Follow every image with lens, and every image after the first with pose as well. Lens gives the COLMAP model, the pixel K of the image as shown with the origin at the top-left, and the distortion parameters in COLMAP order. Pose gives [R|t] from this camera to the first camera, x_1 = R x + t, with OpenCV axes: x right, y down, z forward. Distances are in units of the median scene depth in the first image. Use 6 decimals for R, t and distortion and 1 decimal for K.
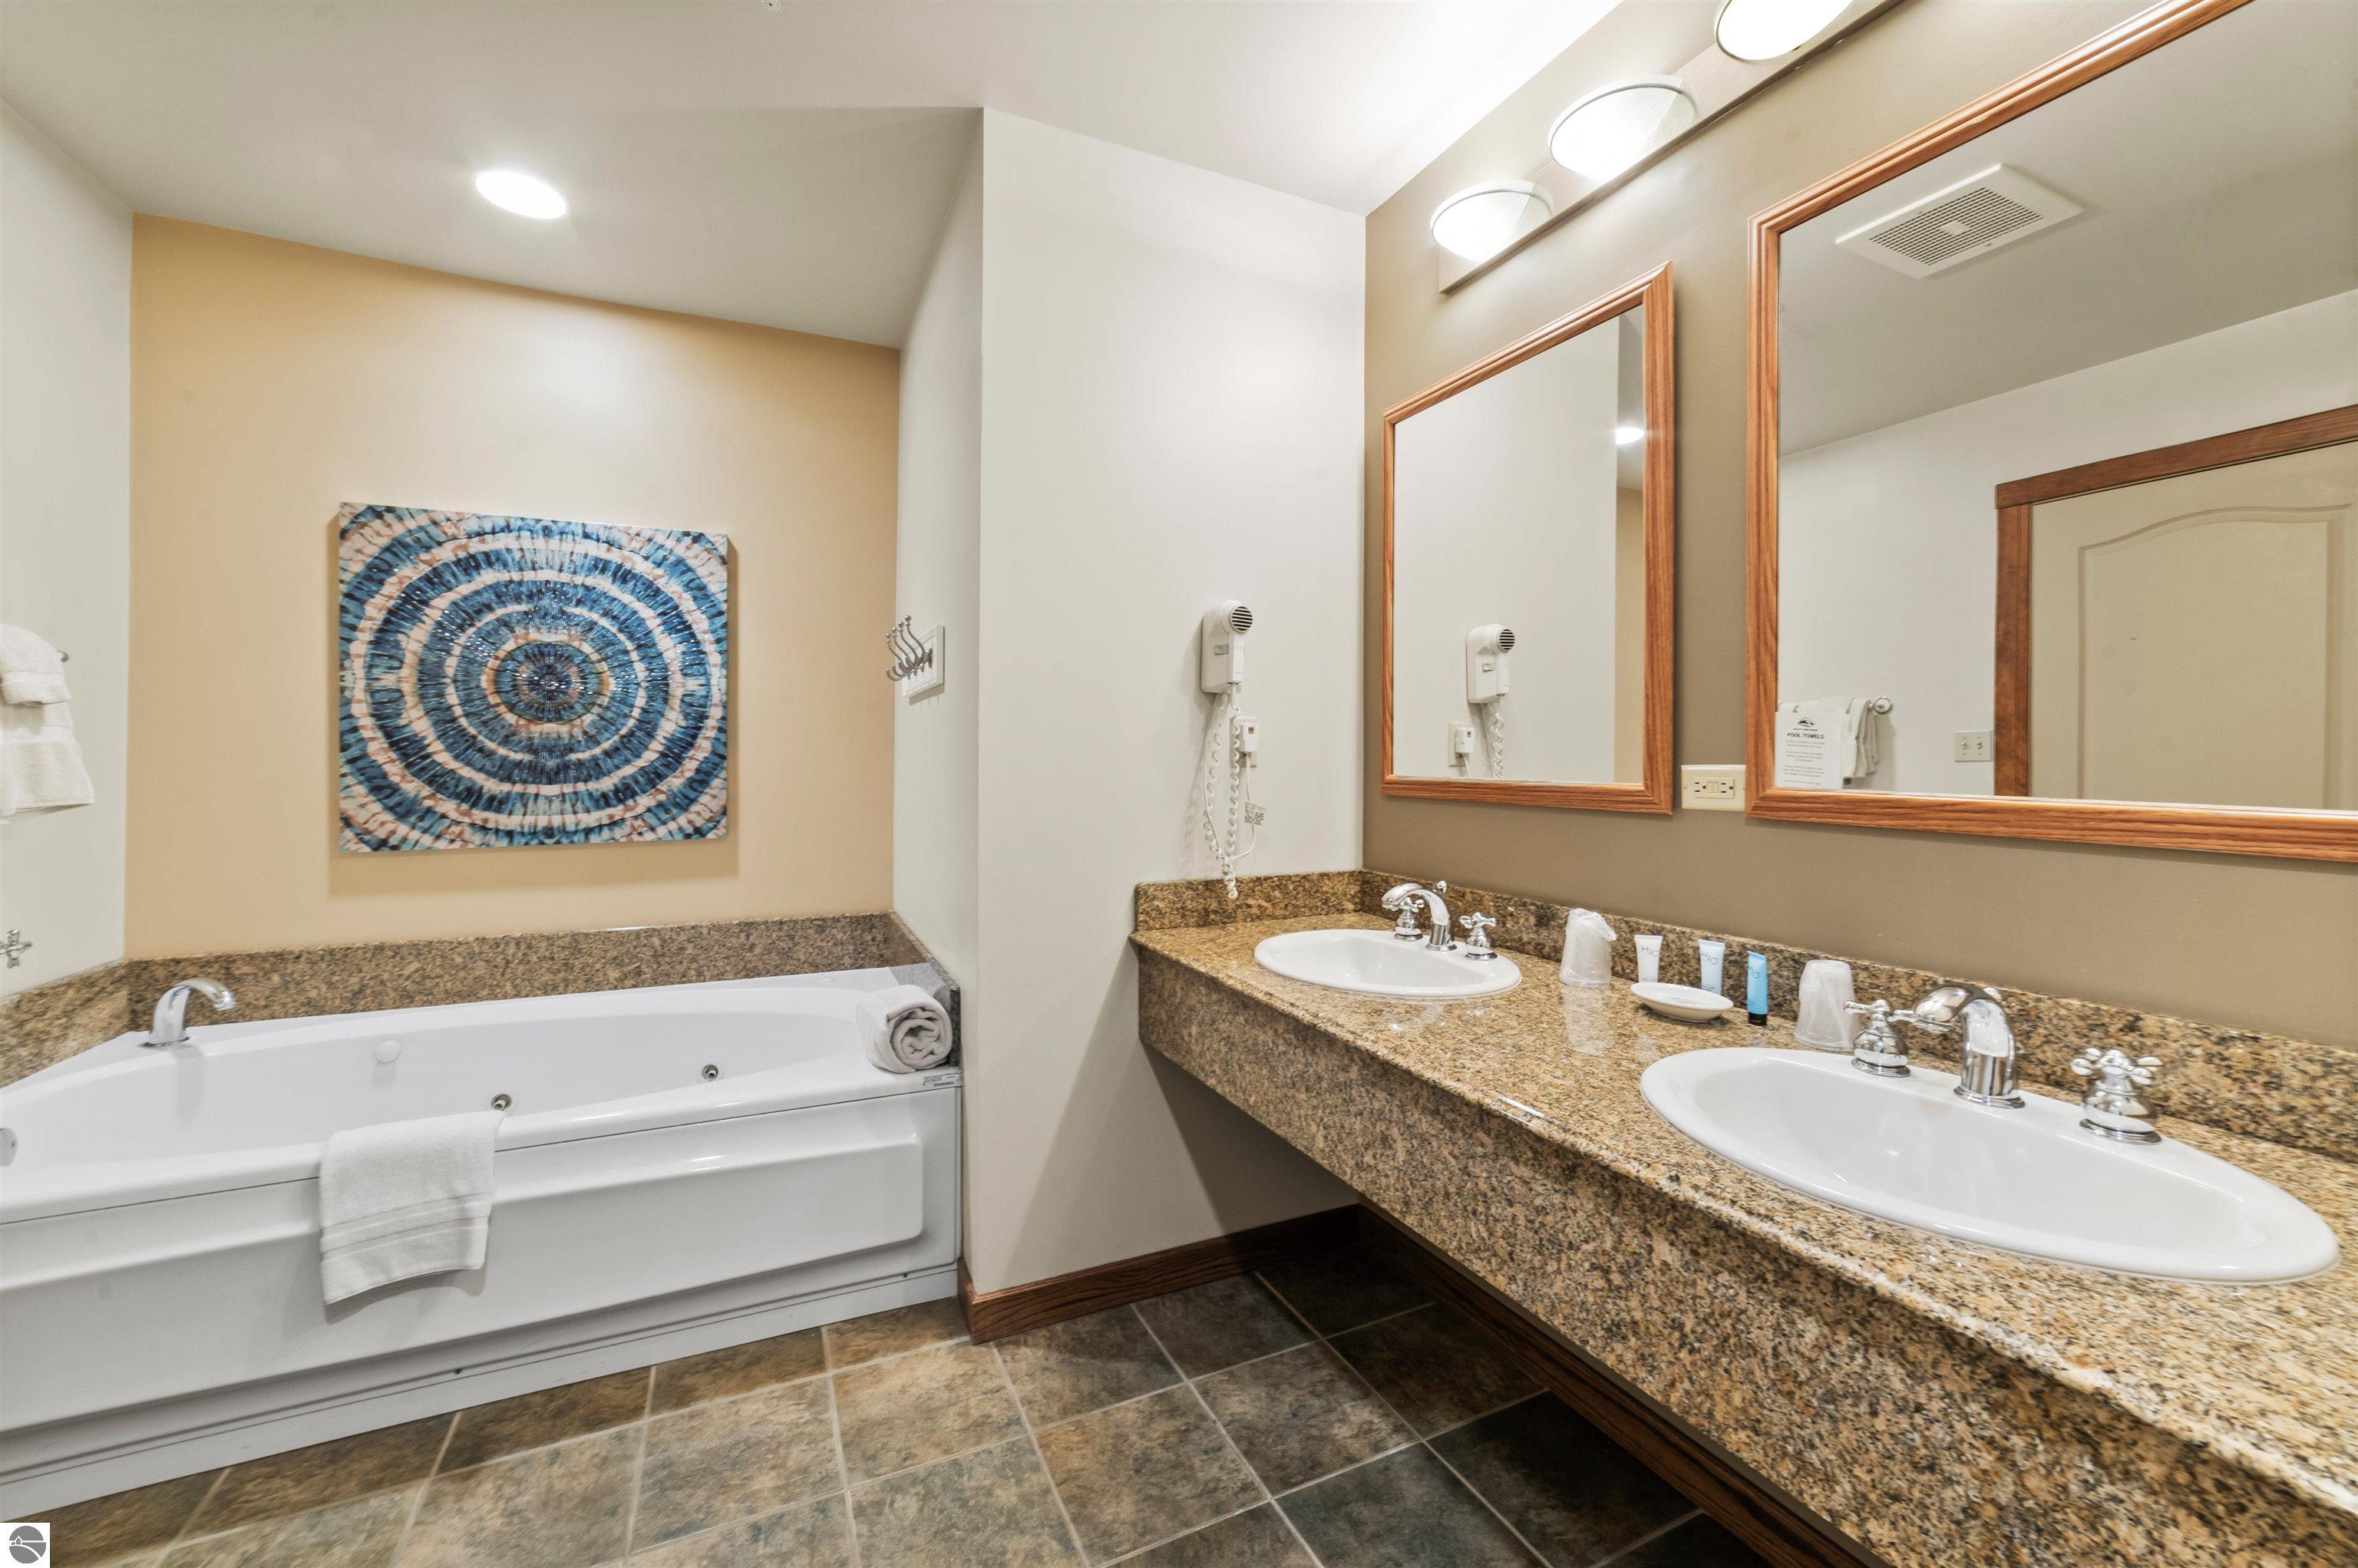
lens RADIAL K [[922.8, 0, 1174.1], [0, 922.8, 749.7], [0, 0, 1]] dist [-0.026261, 0.011839]
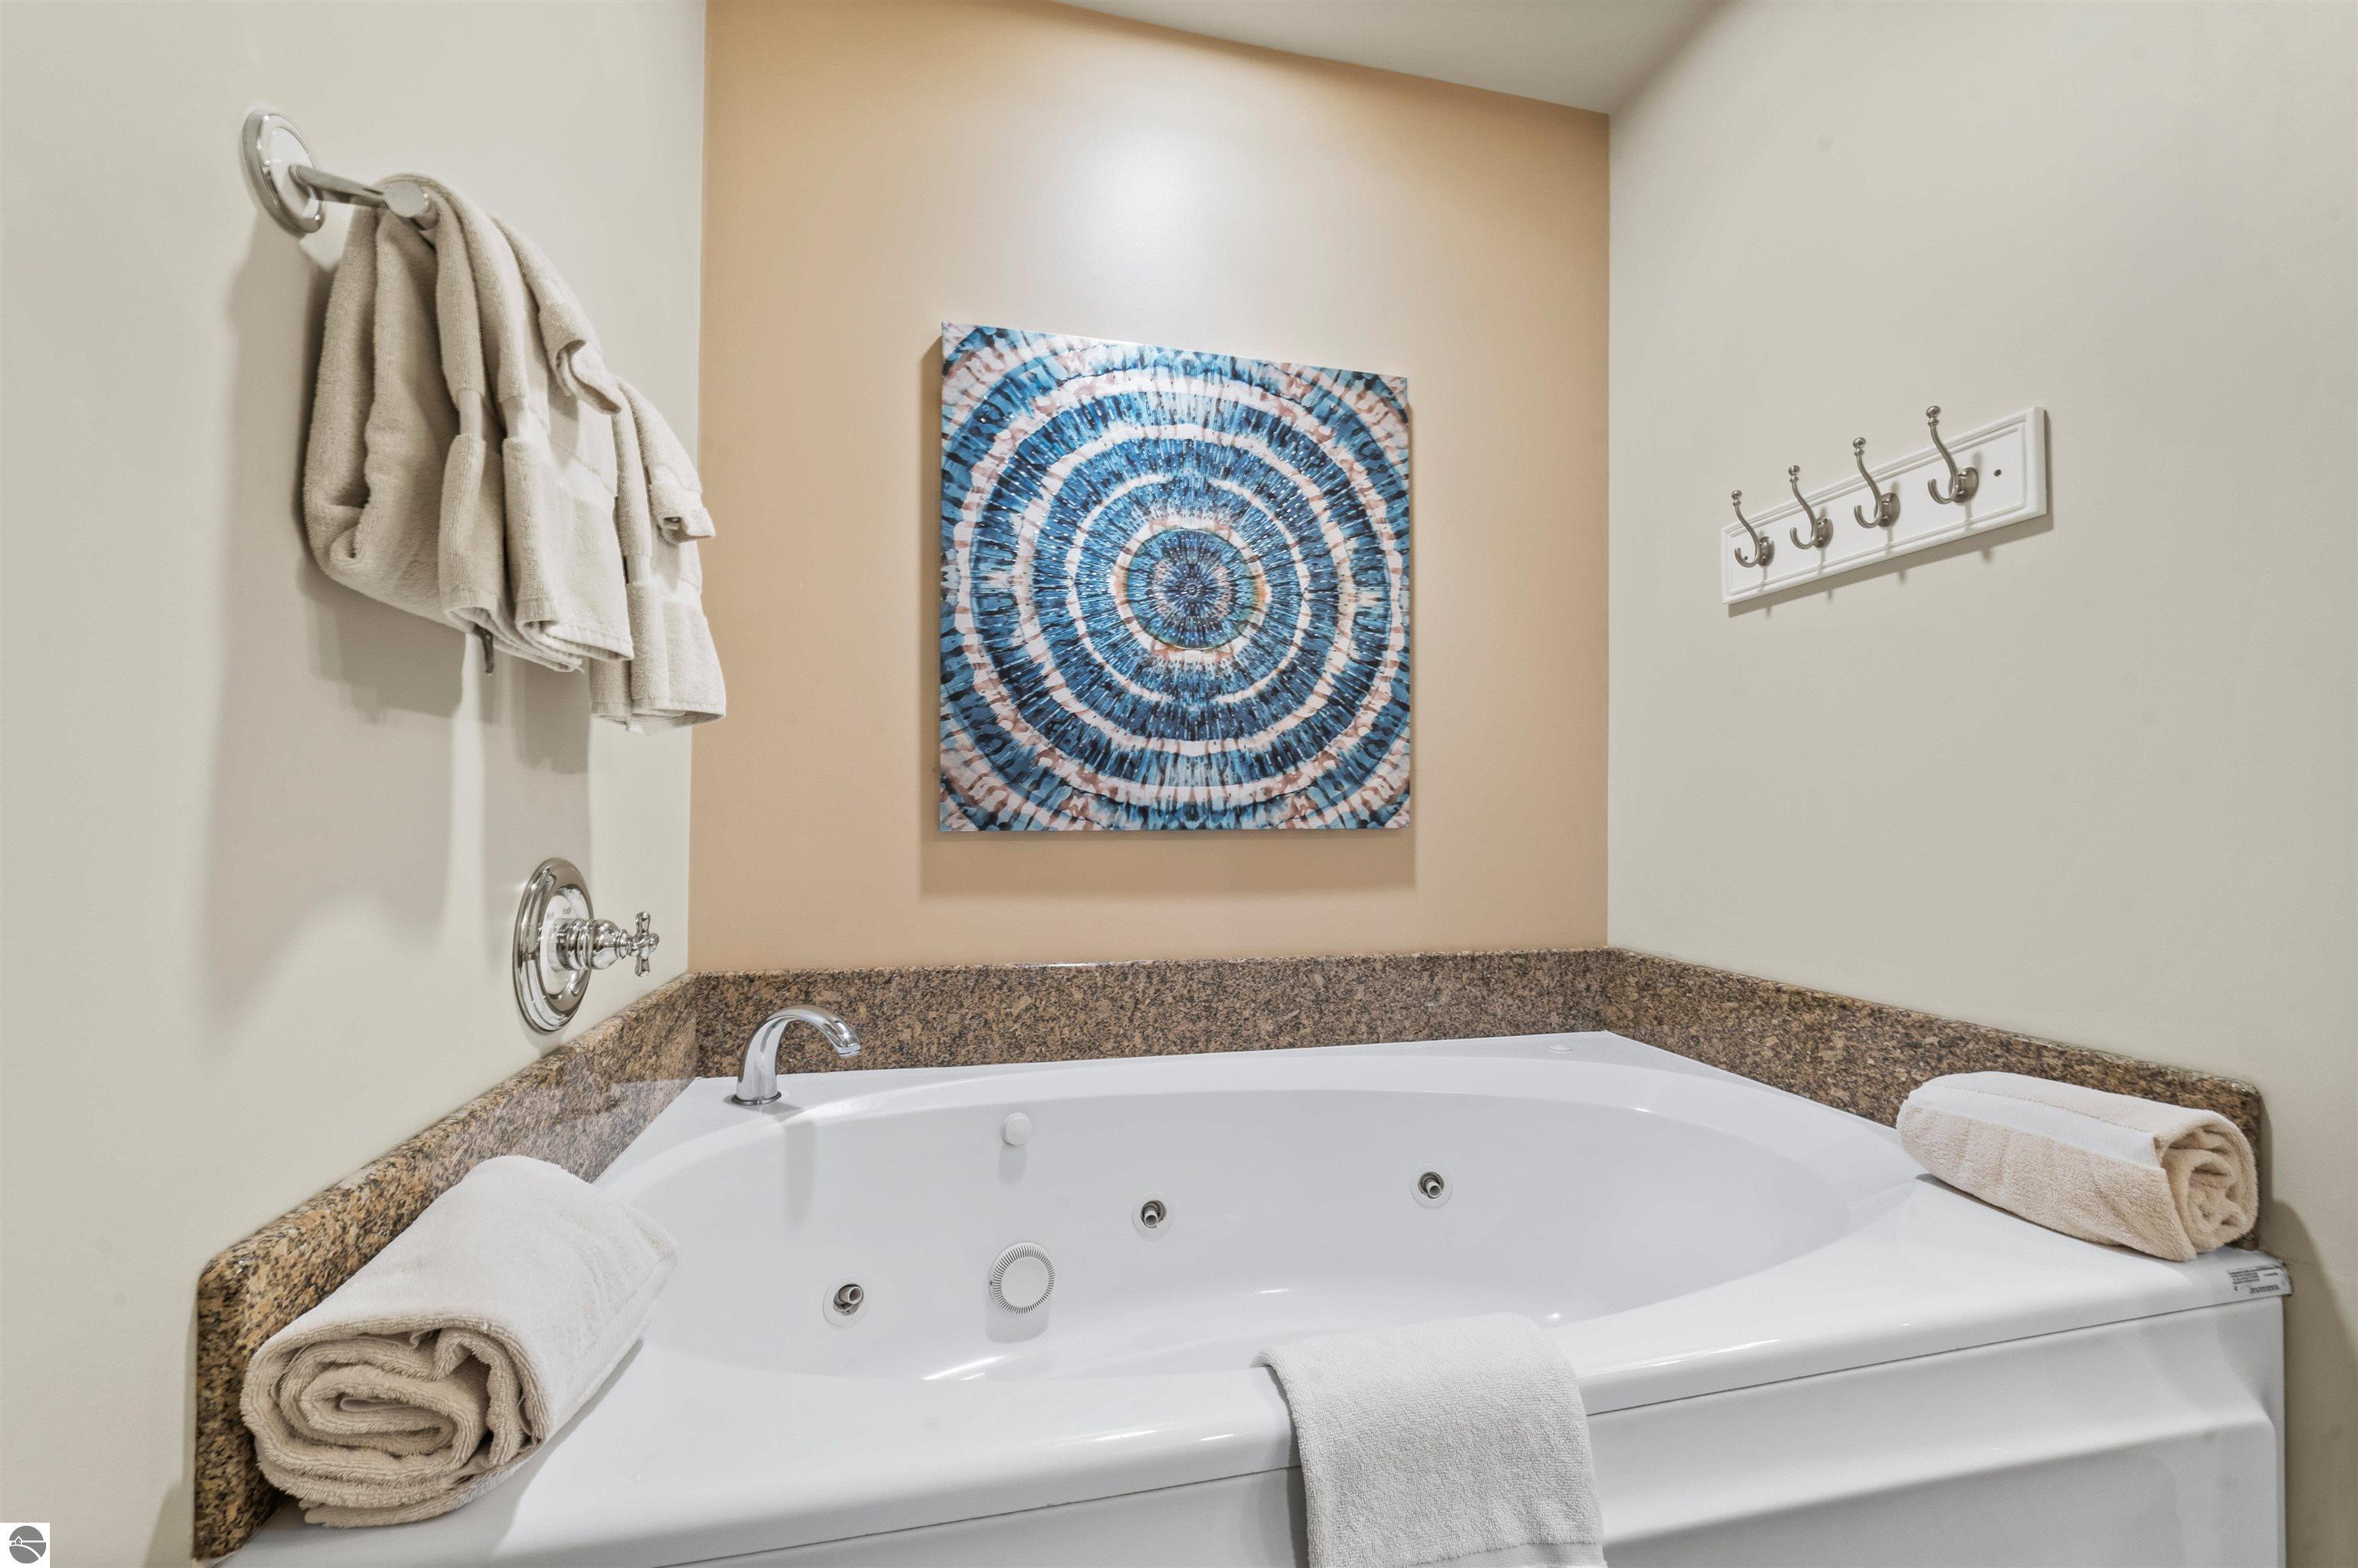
lens RADIAL K [[913.3, 0, 1167.2], [0, 913.3, 809.6], [0, 0, 1]] dist [-0.032405, 0.009804]
pose [[0.979303, 0.002496, -0.202383, -0.558280], [-0.003246, 0.999989, -0.003374, 0.090322], [0.202372, 0.003961, 0.979301, 0.333876]]
